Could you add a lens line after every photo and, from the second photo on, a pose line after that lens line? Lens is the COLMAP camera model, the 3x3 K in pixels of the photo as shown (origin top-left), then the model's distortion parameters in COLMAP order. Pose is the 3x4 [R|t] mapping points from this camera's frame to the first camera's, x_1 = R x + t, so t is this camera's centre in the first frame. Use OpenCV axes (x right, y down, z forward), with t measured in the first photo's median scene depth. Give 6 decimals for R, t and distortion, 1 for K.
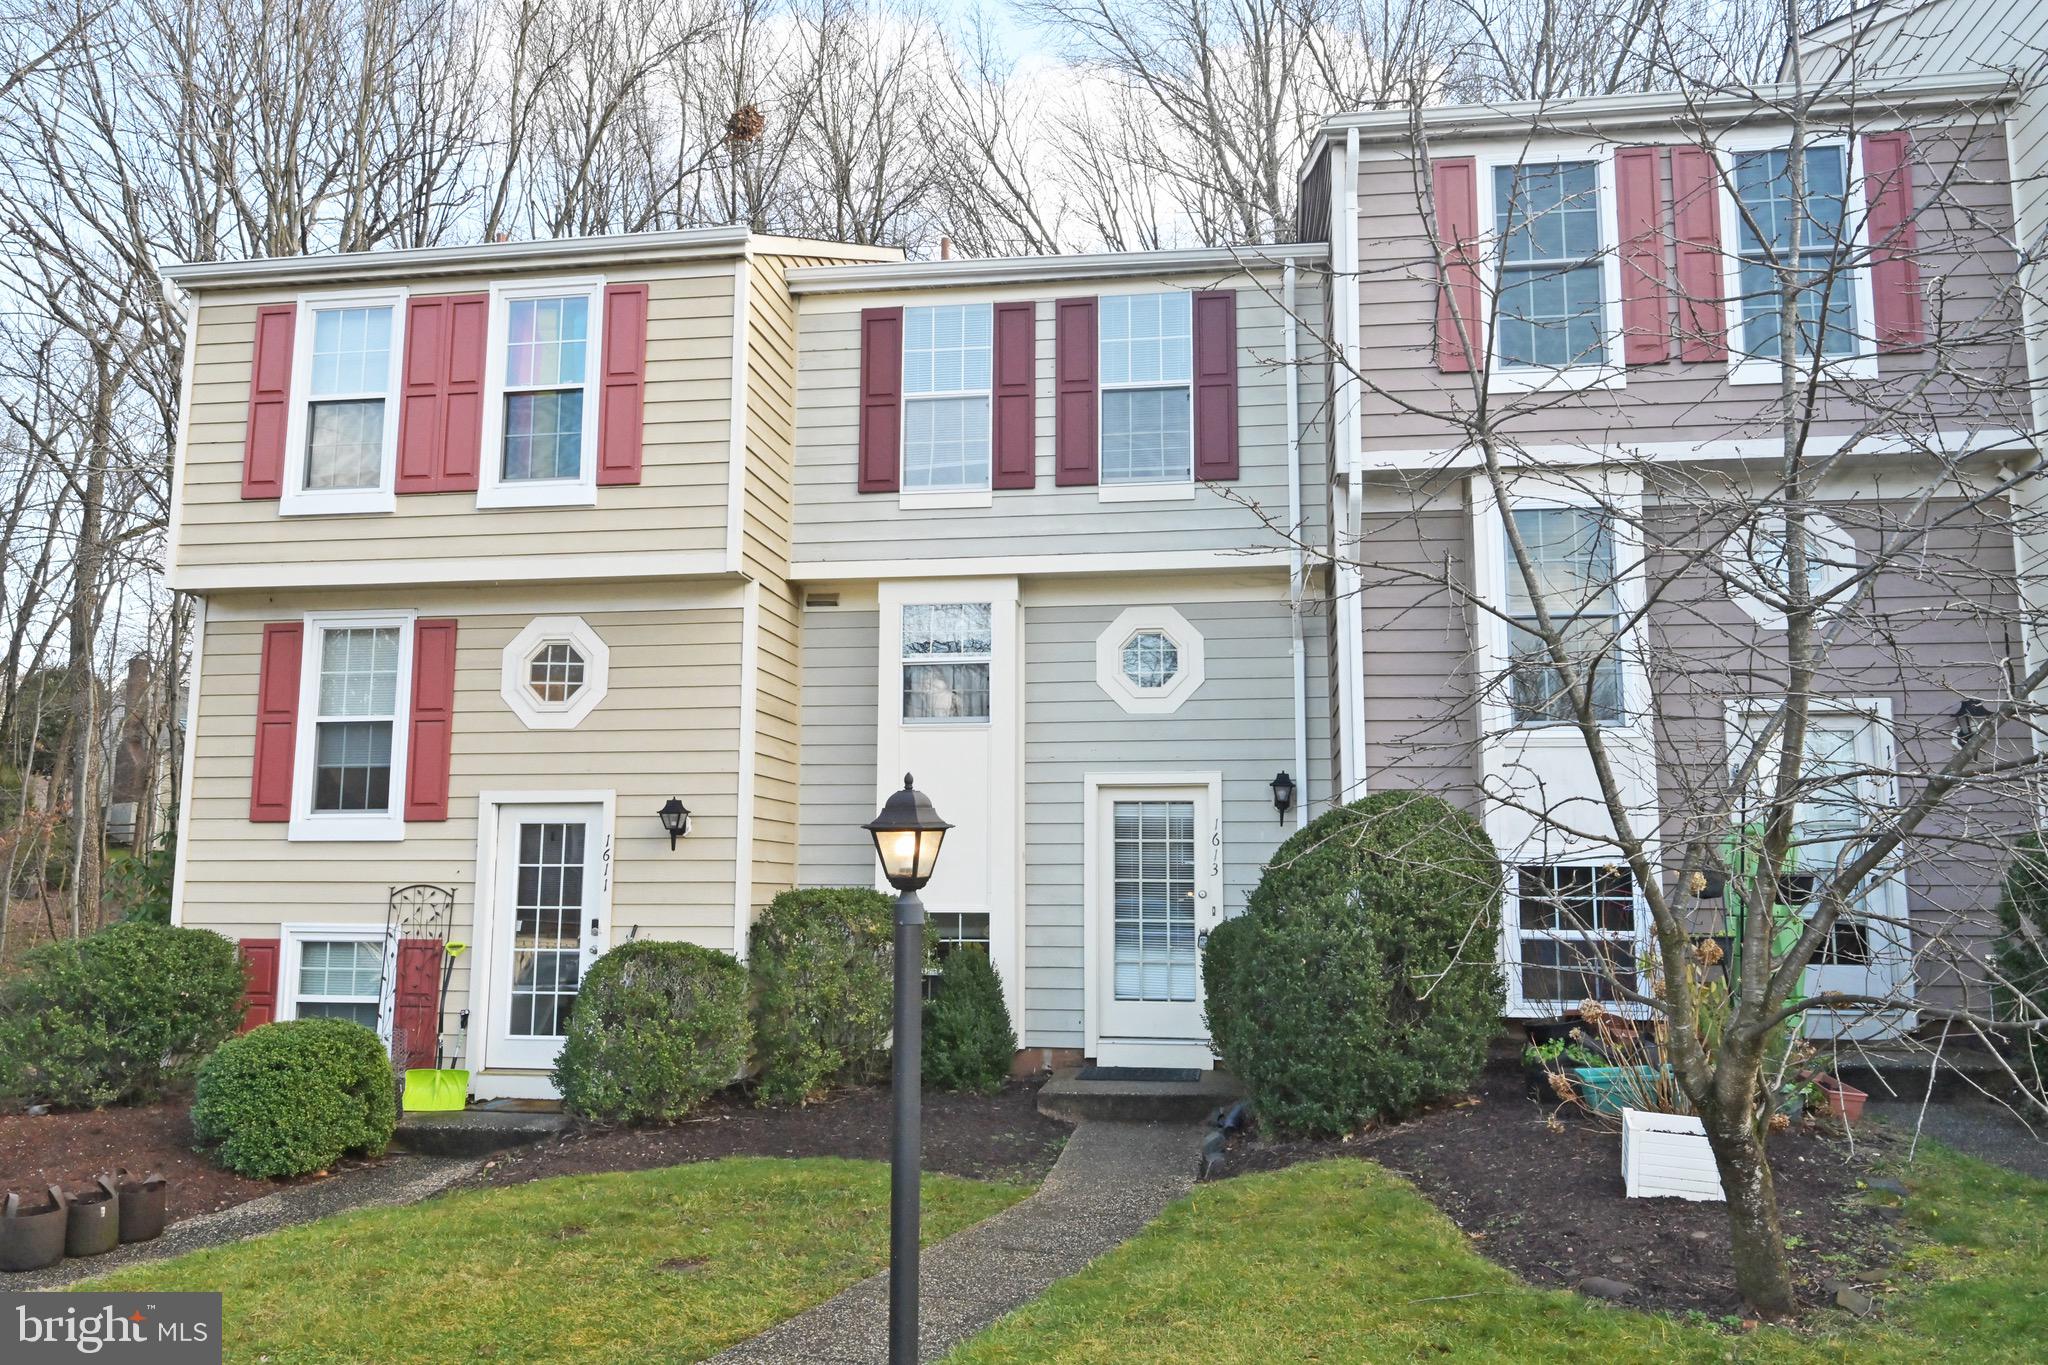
lens RADIAL K [[1509.1, 0, 1019.8], [0, 1509.1, 678.7], [0, 0, 1]] dist [0.012872, 0.000381]
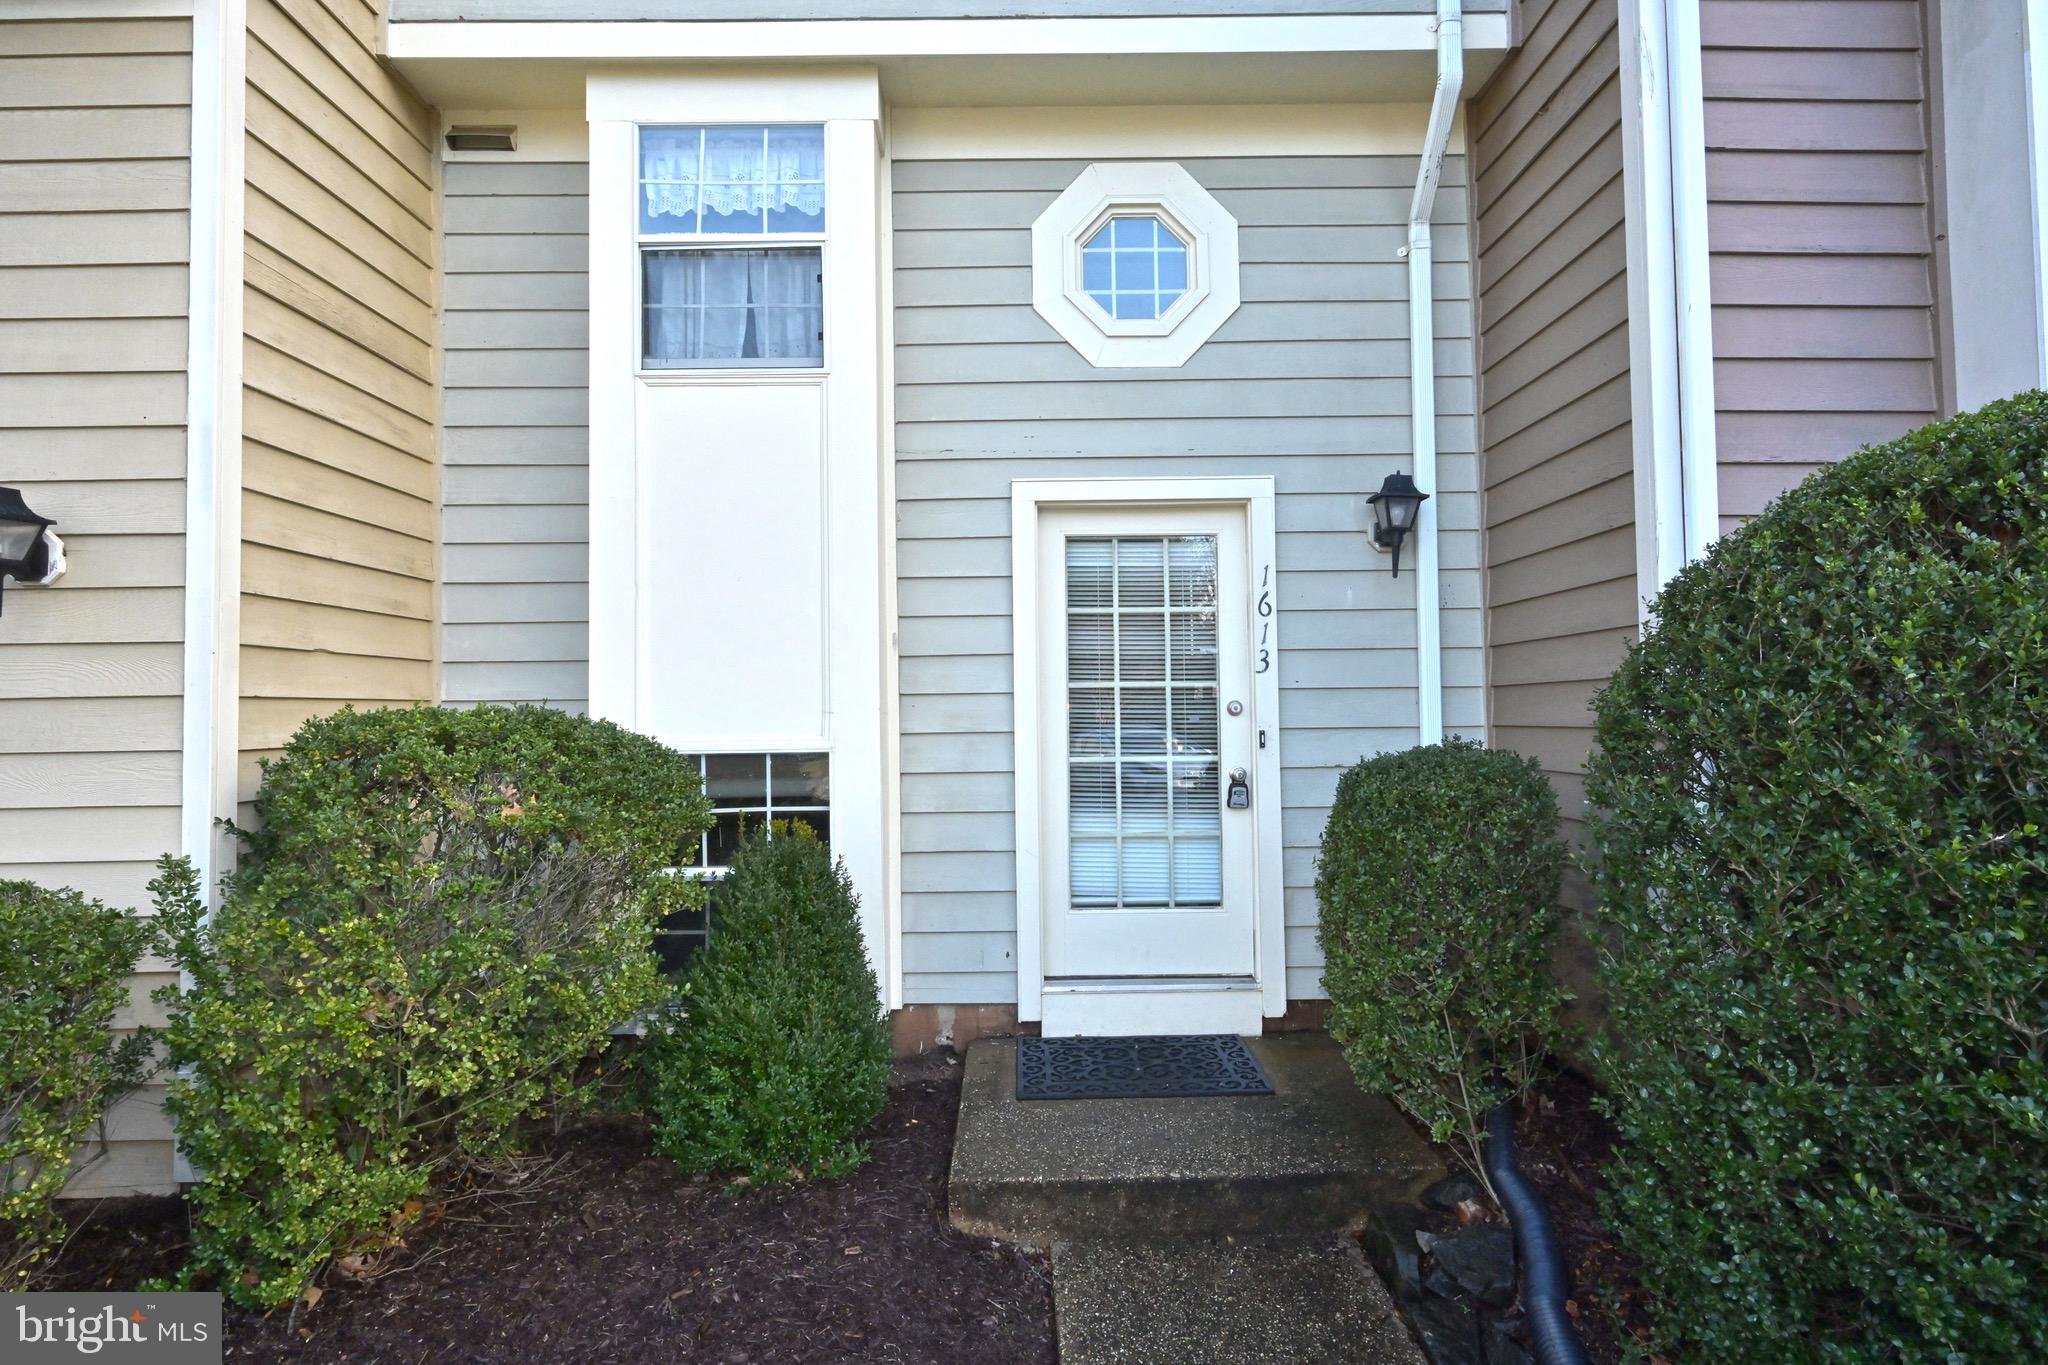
lens RADIAL K [[1025.6, 0, 1038.2], [0, 1025.6, 675.2], [0, 0, 1]] dist [-0.005035, -0.000488]
pose [[0.984581, -0.010301, 0.174623, -0.010702], [-0.009630, 0.993559, 0.112905, 0.089908], [-0.174661, -0.112846, 0.978141, 0.651847]]
